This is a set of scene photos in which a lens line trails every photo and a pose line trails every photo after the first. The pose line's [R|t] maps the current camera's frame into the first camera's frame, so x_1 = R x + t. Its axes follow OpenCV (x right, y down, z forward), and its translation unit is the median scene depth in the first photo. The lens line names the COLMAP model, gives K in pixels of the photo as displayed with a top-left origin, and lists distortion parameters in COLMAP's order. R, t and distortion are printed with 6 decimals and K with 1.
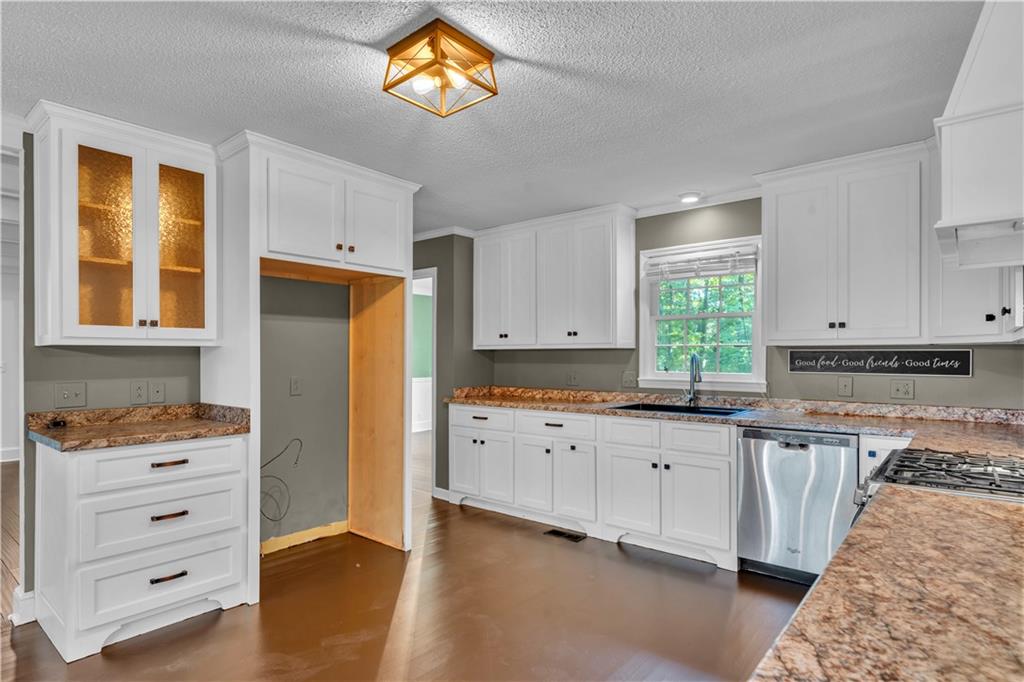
lens RADIAL K [[547.6, 0, 514.0], [0, 547.6, 357.3], [0, 0, 1]] dist [0.001294, 0.000536]
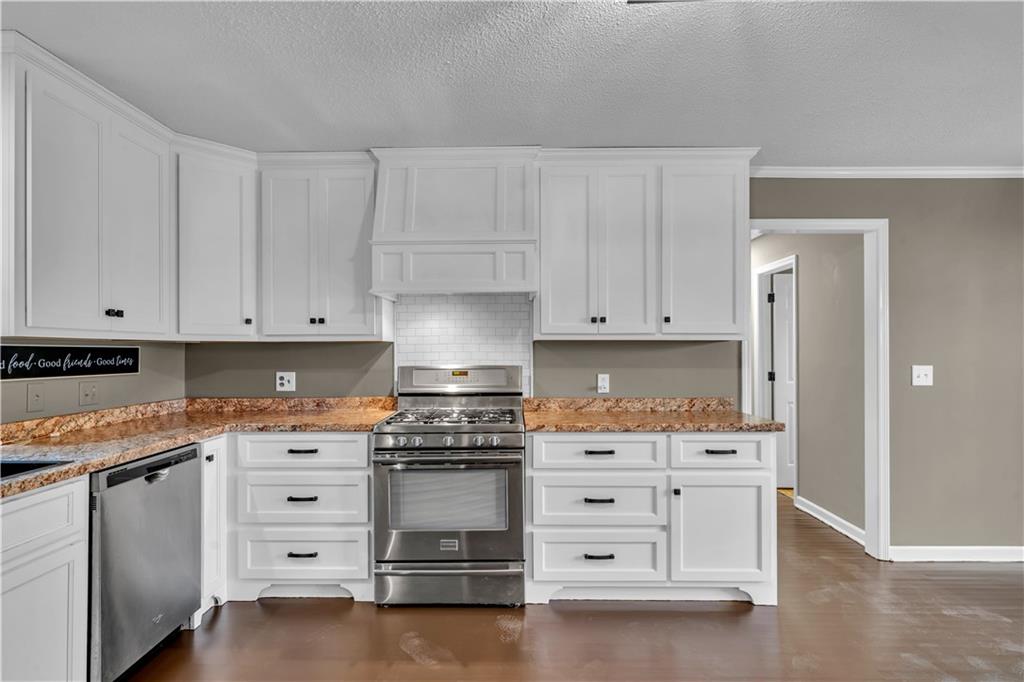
lens RADIAL K [[526.4, 0, 507.4], [0, 526.4, 348.9], [0, 0, 1]] dist [0.001836, 0.000246]
pose [[-0.626408, 0.003101, 0.779489, -0.296972], [0.003368, 0.999994, -0.001272, -0.005893], [-0.779488, 0.001828, -0.626414, 0.950124]]
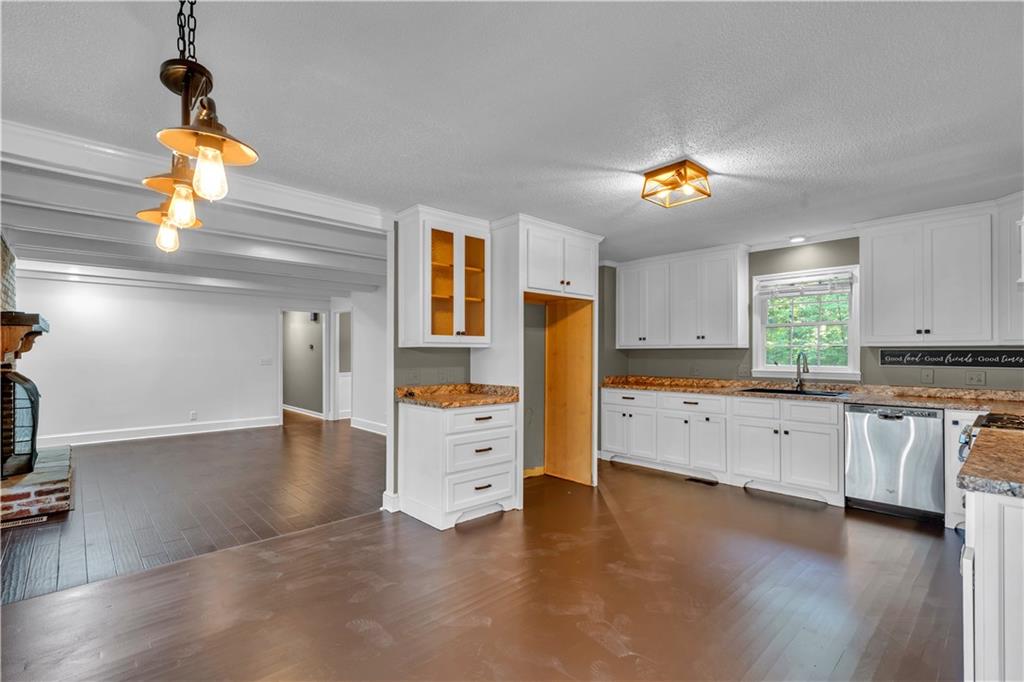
lens RADIAL K [[470.9, 0, 507.5], [0, 470.9, 350.7], [0, 0, 1]] dist [0.000086, -0.000091]
pose [[0.990958, -0.000071, -0.134174, -0.271848], [-0.000980, 0.999969, -0.007770, 0.000059], [0.134170, 0.007832, 0.990927, -0.299340]]
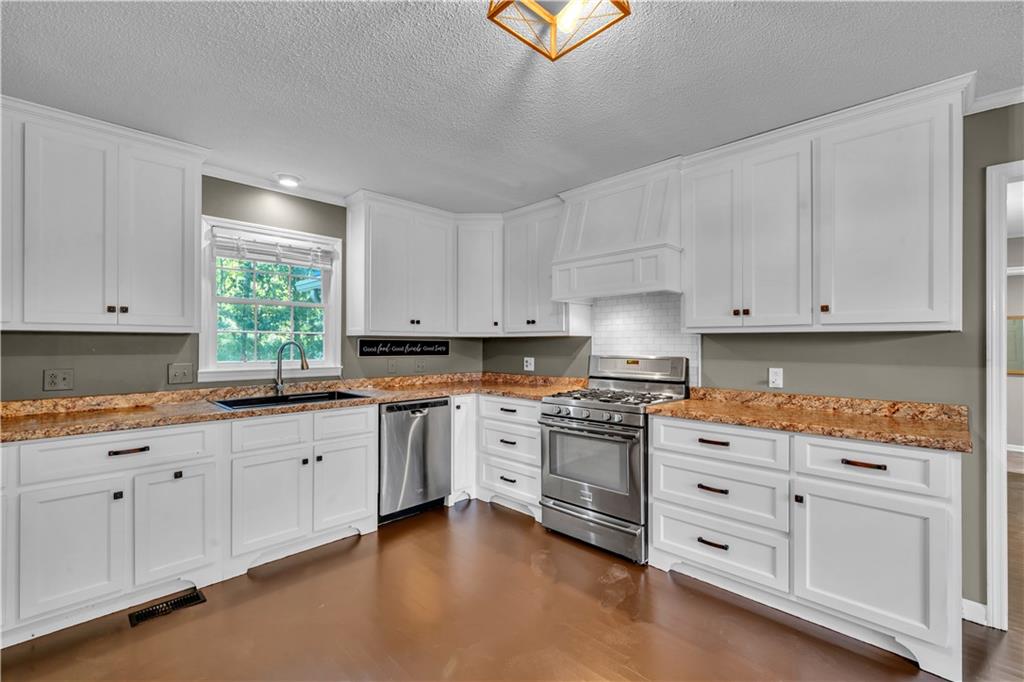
lens RADIAL K [[443.6, 0, 504.3], [0, 443.6, 342.0], [0, 0, 1]] dist [0.000183, 0.000122]
pose [[0.098265, 0.004086, 0.995152, -0.476294], [-0.000467, 0.999992, -0.004060, -0.002573], [-0.995160, -0.000066, 0.098266, 0.608444]]
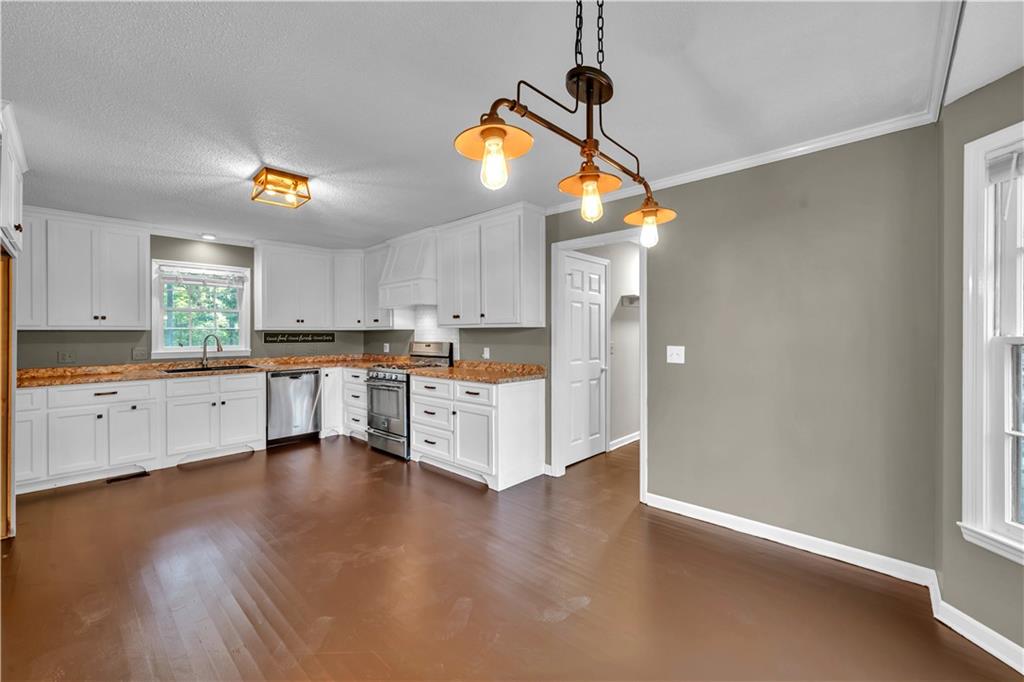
lens RADIAL K [[415.8, 0, 500.7], [0, 415.8, 332.9], [0, 0, 1]] dist [-0.000232, -0.000024]
pose [[0.070860, 0.000338, 0.997486, -0.925370], [0.006702, 0.999977, -0.000815, -0.004229], [-0.997464, 0.006743, 0.070856, 0.079282]]
